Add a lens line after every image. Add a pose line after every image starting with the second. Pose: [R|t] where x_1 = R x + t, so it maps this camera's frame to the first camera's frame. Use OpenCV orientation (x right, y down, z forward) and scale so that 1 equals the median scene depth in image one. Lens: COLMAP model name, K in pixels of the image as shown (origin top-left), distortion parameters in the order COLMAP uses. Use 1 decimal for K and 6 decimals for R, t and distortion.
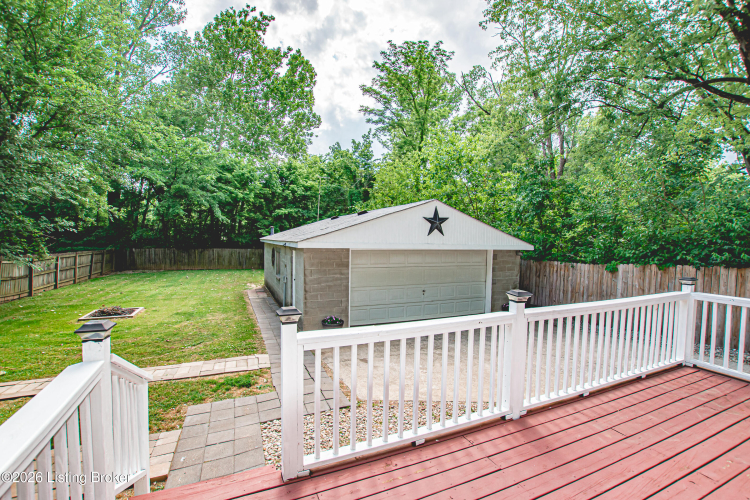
lens RADIAL K [[324.7, 0, 358.7], [0, 324.7, 263.2], [0, 0, 1]] dist [-0.033842, -0.000025]
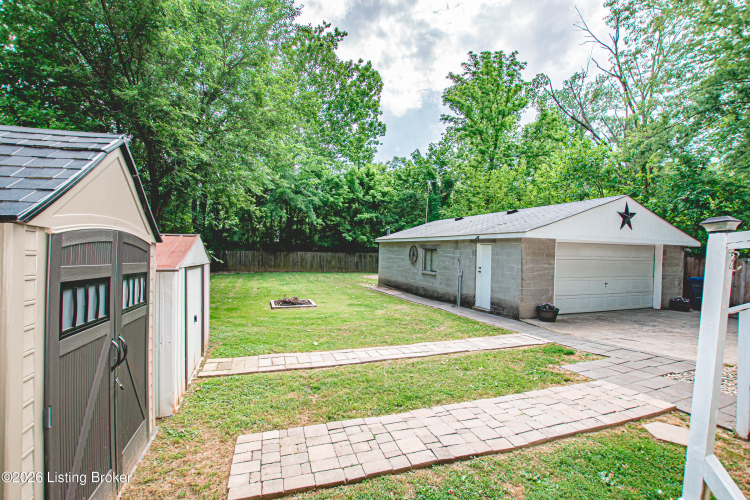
lens RADIAL K [[329.8, 0, 375.0], [0, 329.8, 250.0], [0, 0, 1]] dist [-0.026176, -0.000372]
pose [[0.998552, 0.006191, -0.053441, -0.142762], [-0.009803, 0.997664, -0.067601, 0.016560], [0.052898, 0.068027, 0.996280, -0.024163]]
